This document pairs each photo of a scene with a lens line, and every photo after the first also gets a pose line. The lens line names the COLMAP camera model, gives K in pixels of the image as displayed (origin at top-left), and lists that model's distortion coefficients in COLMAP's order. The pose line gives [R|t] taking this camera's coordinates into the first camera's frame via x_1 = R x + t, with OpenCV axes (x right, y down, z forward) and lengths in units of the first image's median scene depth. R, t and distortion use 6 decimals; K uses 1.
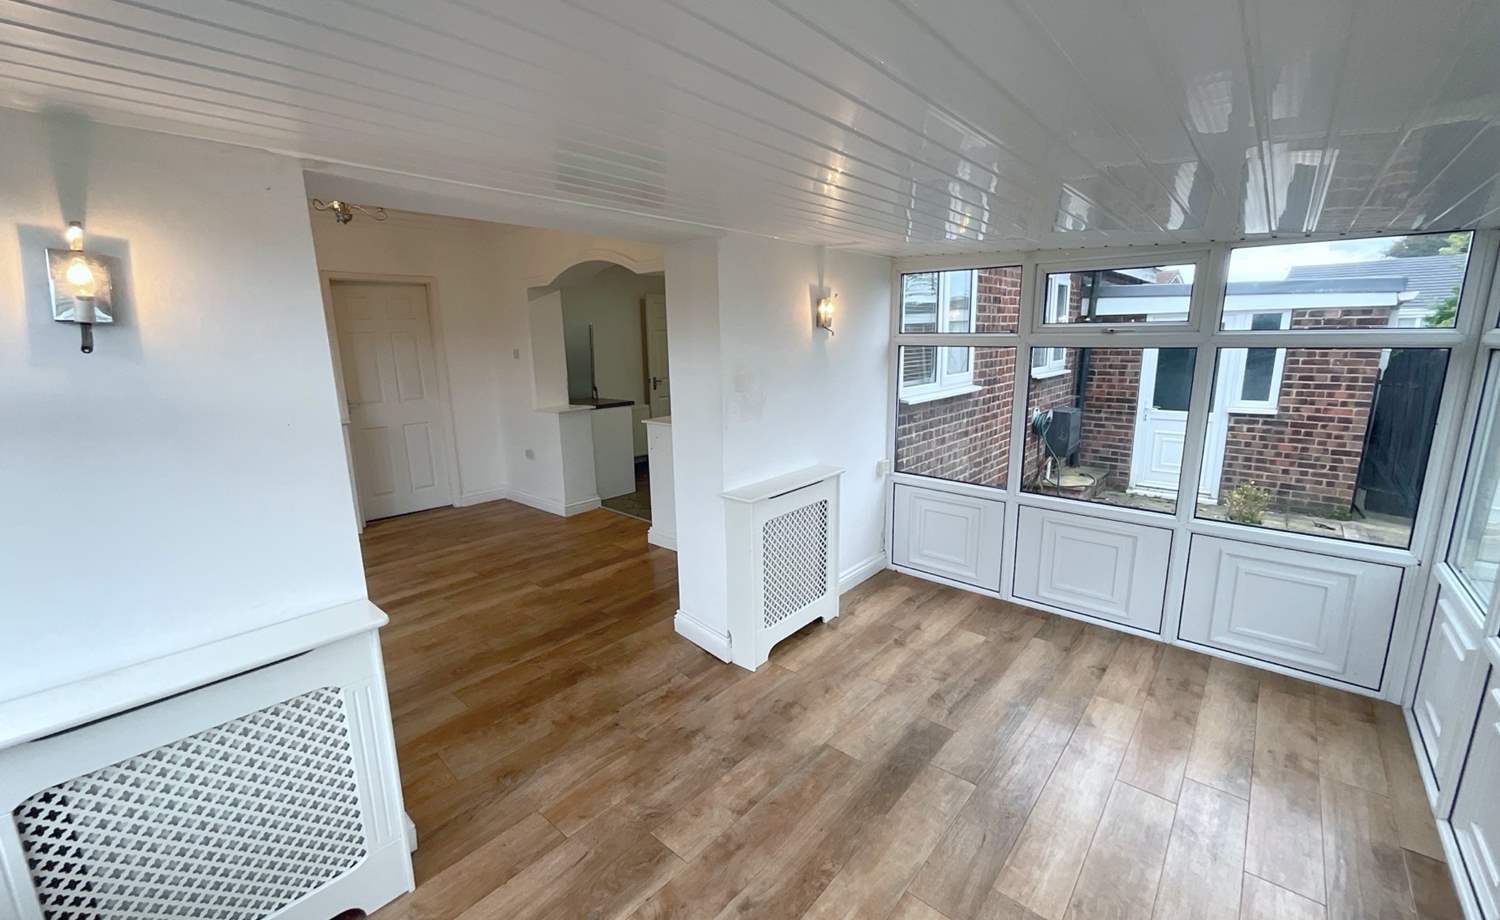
lens RADIAL K [[611.6, 0, 749.0], [0, 611.6, 458.7], [0, 0, 1]] dist [-0.000128, 0.000229]
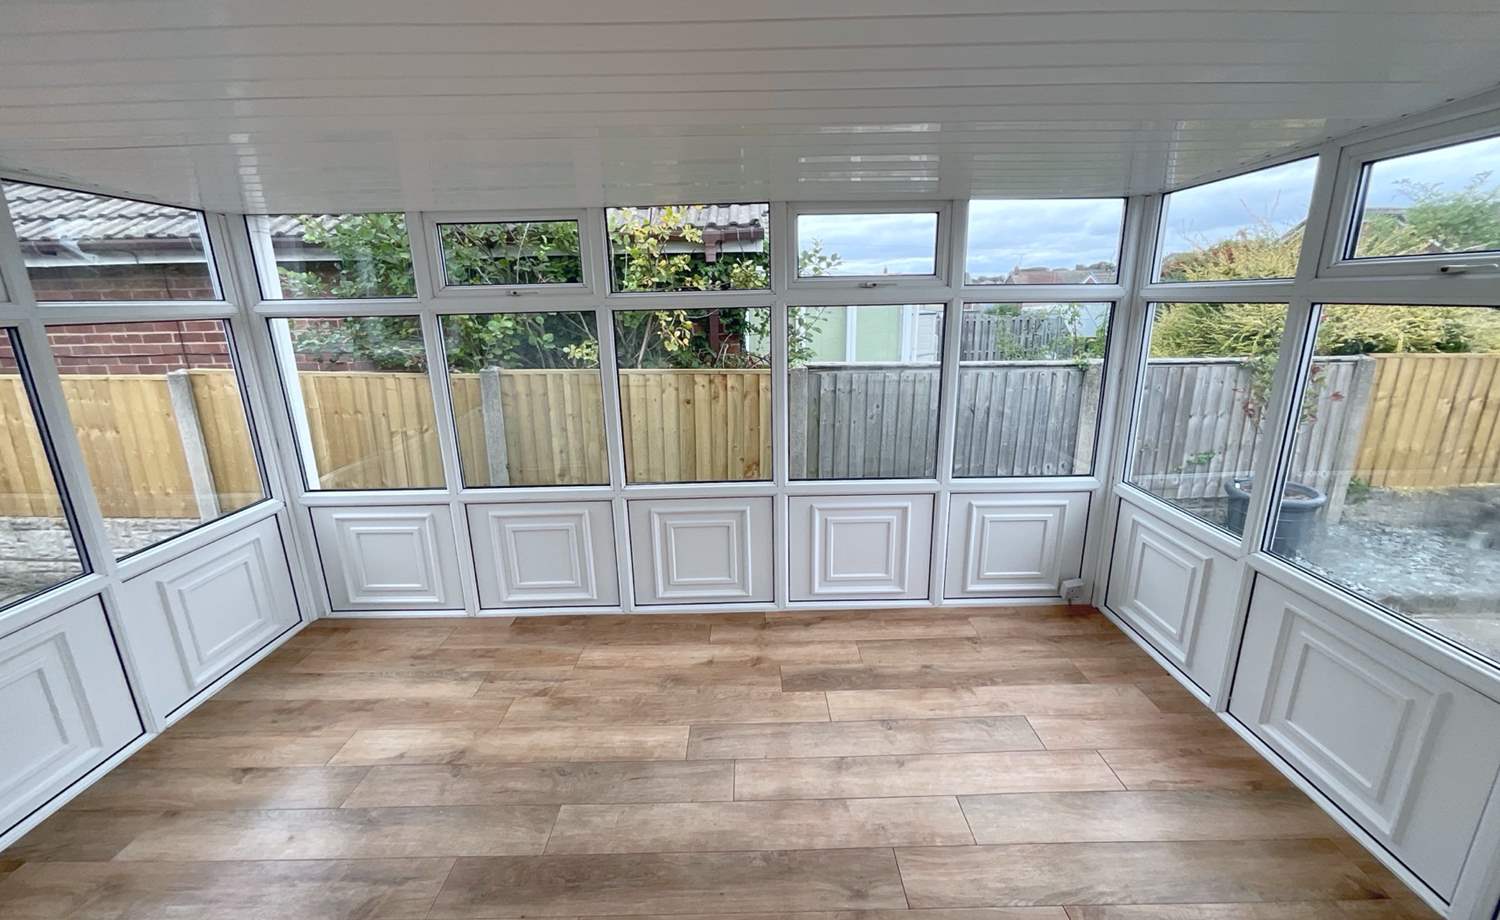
lens RADIAL K [[611.6, 0, 749.0], [0, 611.6, 458.7], [0, 0, 1]] dist [-0.000128, 0.000229]
pose [[-0.651678, -0.169136, 0.739397, -0.303943], [0.178665, 0.913162, 0.366353, -0.163548], [-0.737153, 0.370849, -0.564869, 0.882153]]
